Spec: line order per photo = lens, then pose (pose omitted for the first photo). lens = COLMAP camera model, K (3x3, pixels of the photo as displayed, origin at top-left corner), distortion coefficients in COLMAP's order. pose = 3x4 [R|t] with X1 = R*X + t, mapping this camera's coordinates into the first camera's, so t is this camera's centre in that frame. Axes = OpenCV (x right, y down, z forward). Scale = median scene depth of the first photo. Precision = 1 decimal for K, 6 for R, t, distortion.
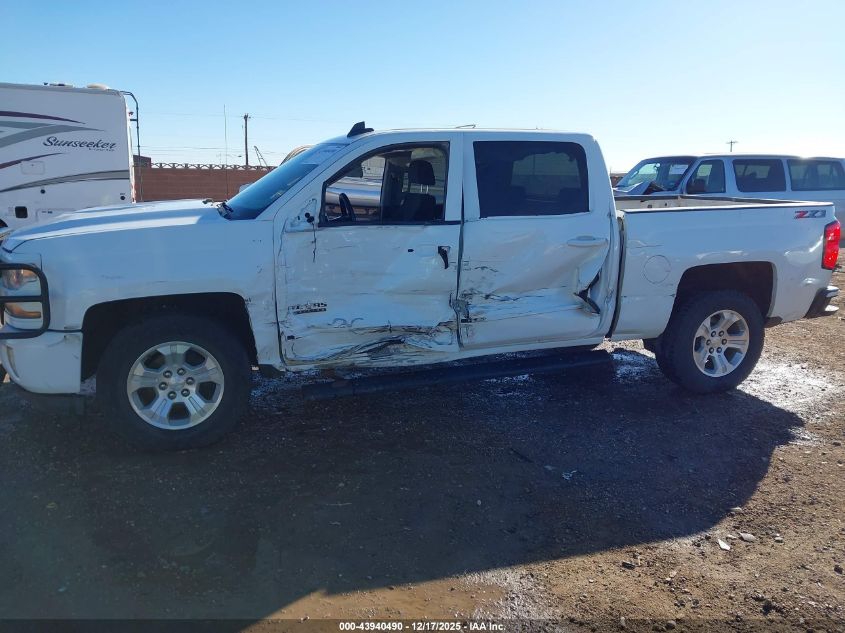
lens RADIAL K [[659.7, 0, 416.4], [0, 659.7, 316.4], [0, 0, 1]] dist [0.082546, -0.139989]
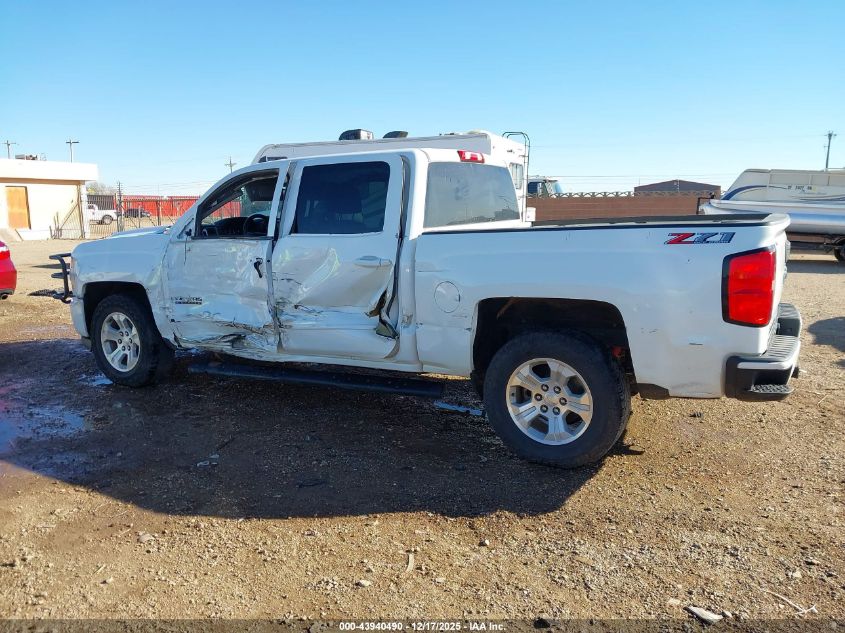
lens RADIAL K [[659.7, 0, 416.4], [0, 659.7, 316.4], [0, 0, 1]] dist [0.082546, -0.139989]
pose [[0.666093, 0.100100, -0.739121, 1.053807], [-0.130979, 0.991253, 0.016210, -0.058128], [0.734278, 0.086012, 0.673377, 0.411642]]
